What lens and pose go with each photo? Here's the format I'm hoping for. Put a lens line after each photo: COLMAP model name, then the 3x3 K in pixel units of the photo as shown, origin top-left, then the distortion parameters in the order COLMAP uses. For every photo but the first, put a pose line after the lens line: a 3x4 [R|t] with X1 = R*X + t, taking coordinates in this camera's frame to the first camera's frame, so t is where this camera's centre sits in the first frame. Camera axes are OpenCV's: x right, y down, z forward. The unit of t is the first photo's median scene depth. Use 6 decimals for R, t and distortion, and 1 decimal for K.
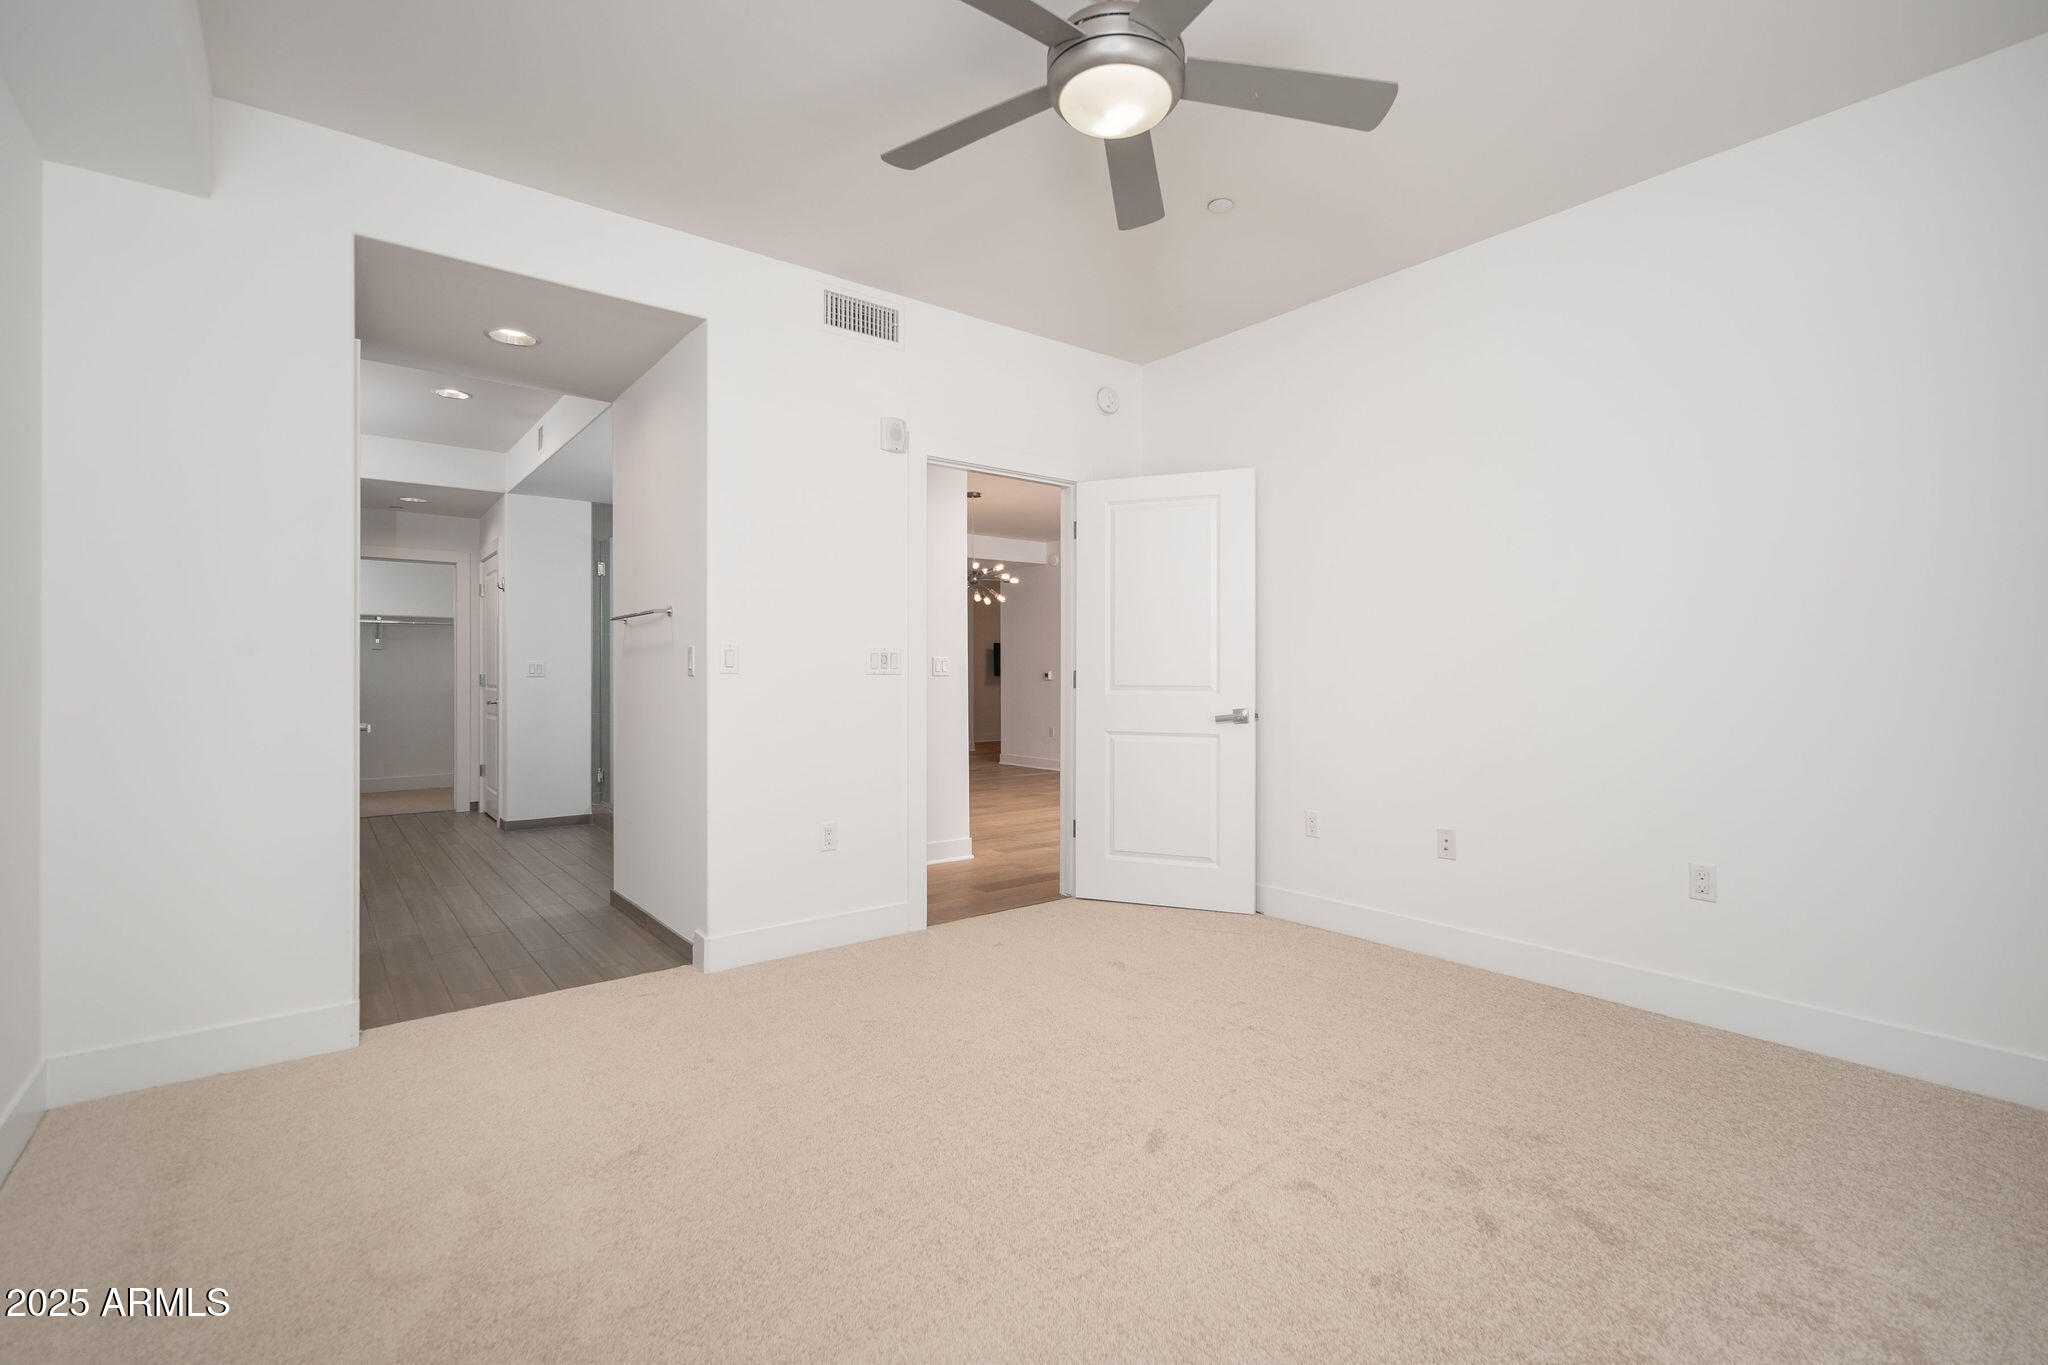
lens RADIAL K [[905.5, 0, 1018.5], [0, 905.5, 674.9], [0, 0, 1]] dist [-0.003748, 0.000203]
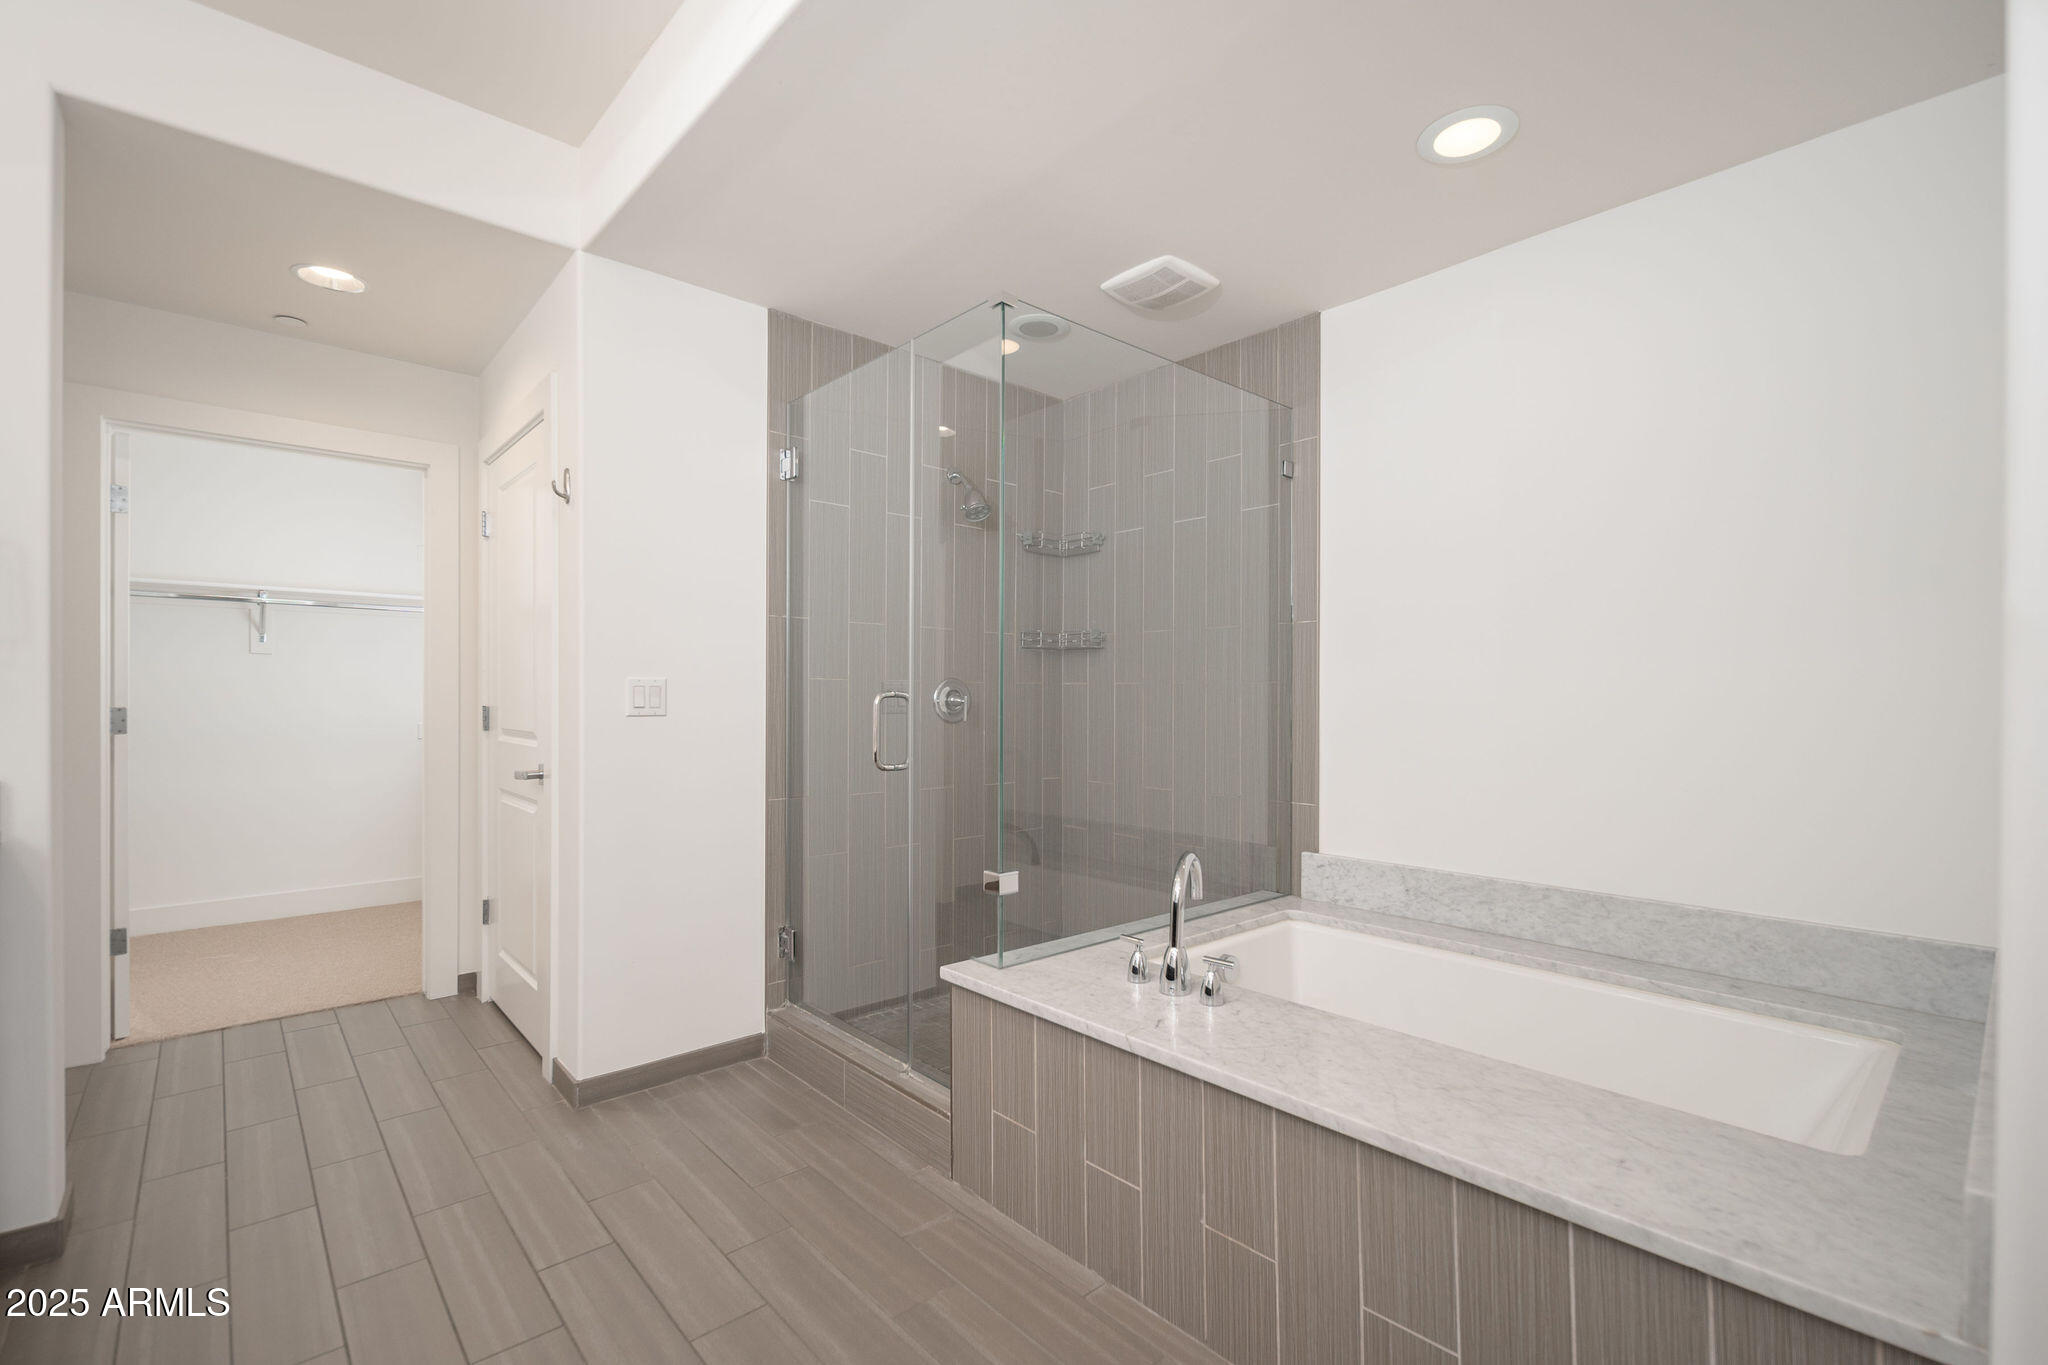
lens RADIAL K [[905.5, 0, 1021.0], [0, 905.5, 693.2], [0, 0, 1]] dist [-0.003748, 0.000203]
pose [[0.998144, 0.002087, 0.060863, -0.376361], [-0.002101, 0.999998, 0.000160, -0.008157], [-0.060863, -0.000287, 0.998146, 0.562826]]
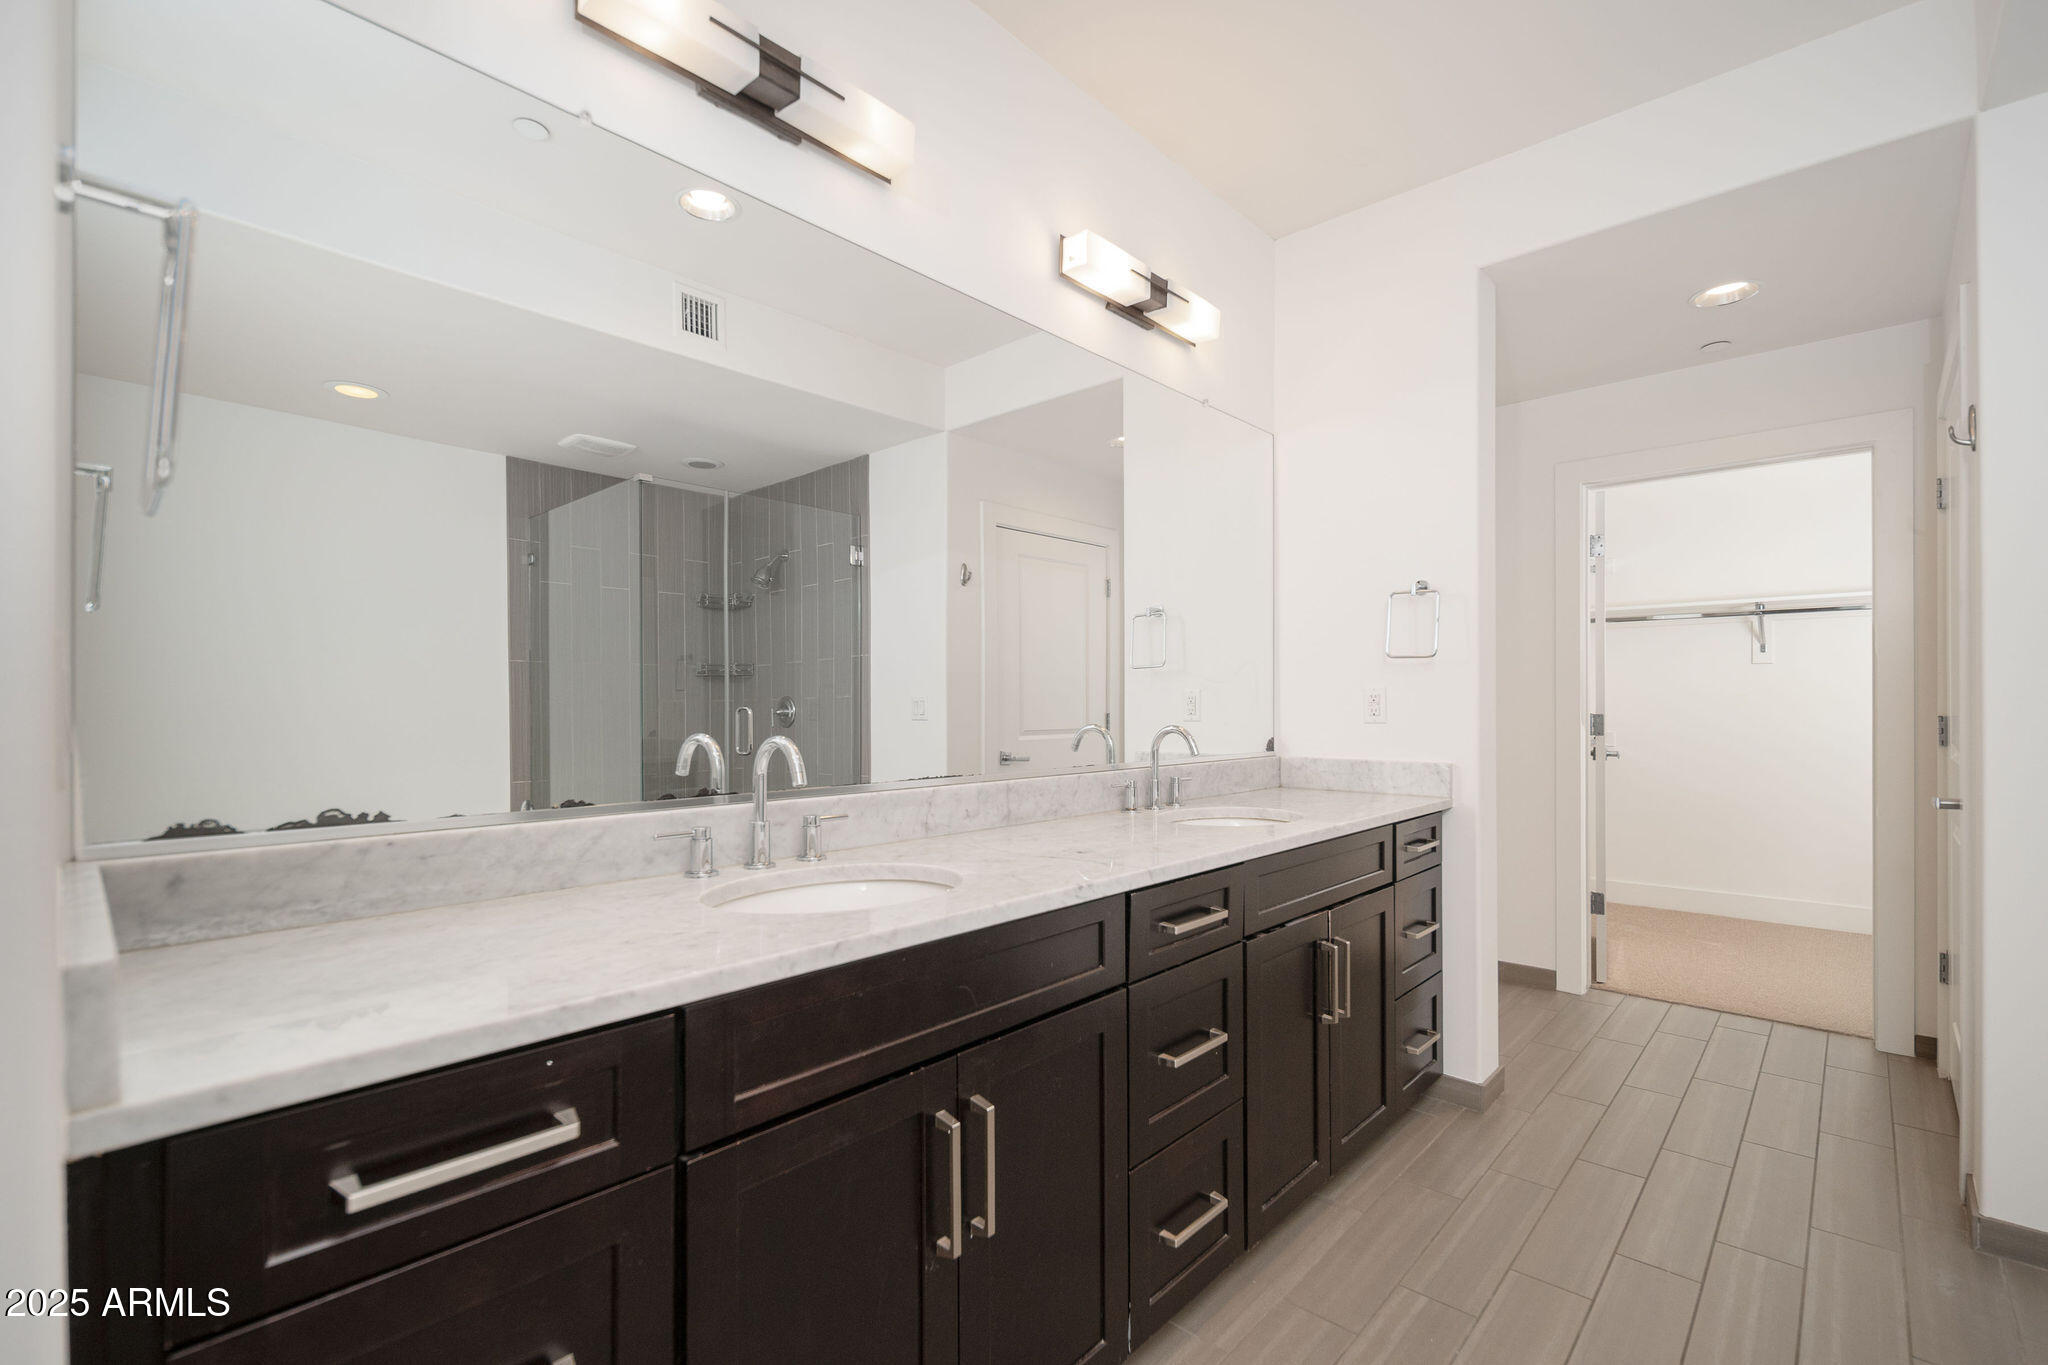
lens RADIAL K [[905.5, 0, 1069.3], [0, 905.5, 701.9], [0, 0, 1]] dist [-0.003748, 0.000203]
pose [[0.166022, -0.005070, -0.986109, -0.305053], [0.007703, 0.999963, -0.003844, -0.007980], [0.986092, -0.006958, 0.166055, 0.622567]]
